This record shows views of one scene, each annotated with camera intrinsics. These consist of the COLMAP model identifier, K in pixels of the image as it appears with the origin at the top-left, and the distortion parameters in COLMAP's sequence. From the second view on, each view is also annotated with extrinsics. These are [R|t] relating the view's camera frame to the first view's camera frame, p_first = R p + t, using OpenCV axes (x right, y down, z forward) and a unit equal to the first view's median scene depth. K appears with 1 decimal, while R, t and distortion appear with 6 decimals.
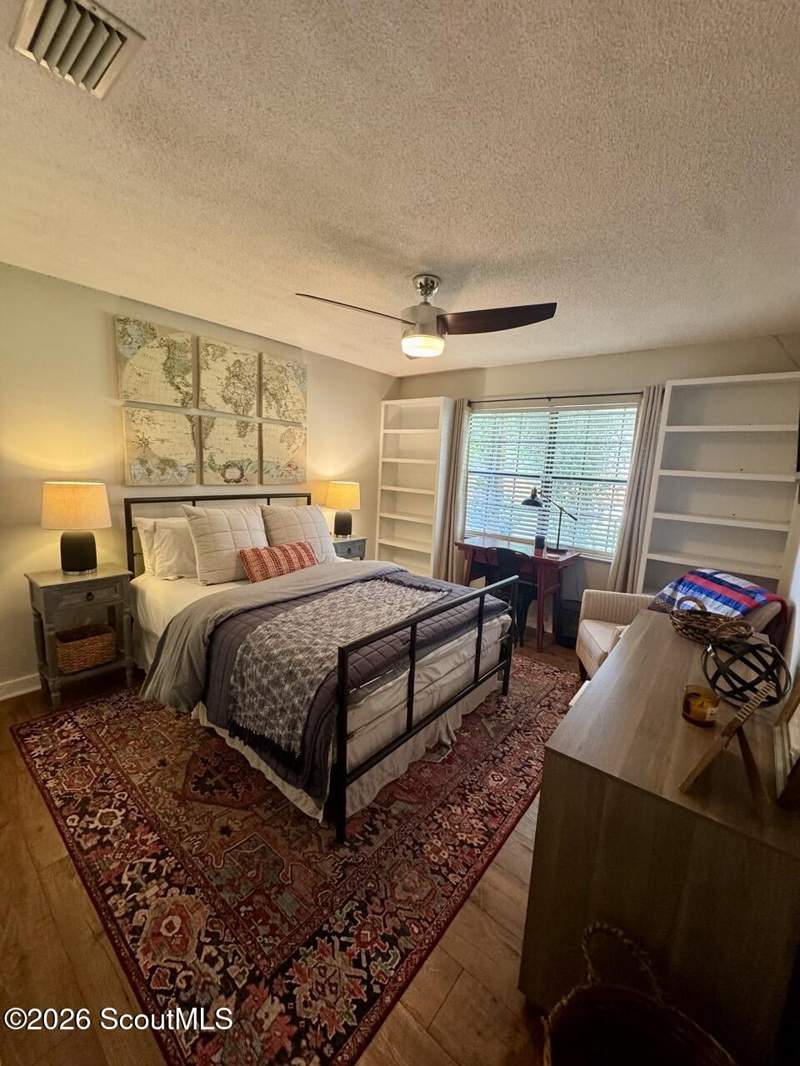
lens RADIAL K [[424.8, 0, 401.1], [0, 424.8, 533.7], [0, 0, 1]] dist [-0.000251, 0.000480]
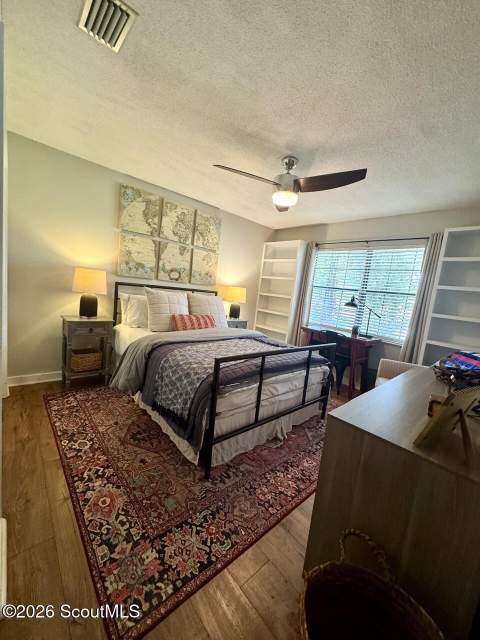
lens RADIAL K [[255.0, 0, 240.7], [0, 255.0, 320.2], [0, 0, 1]] dist [-0.000251, 0.000480]
pose [[0.986919, 0.078898, -0.140595, 0.061285], [-0.086475, 0.995067, -0.048617, 0.111814], [0.136065, 0.060139, 0.988873, -0.003730]]
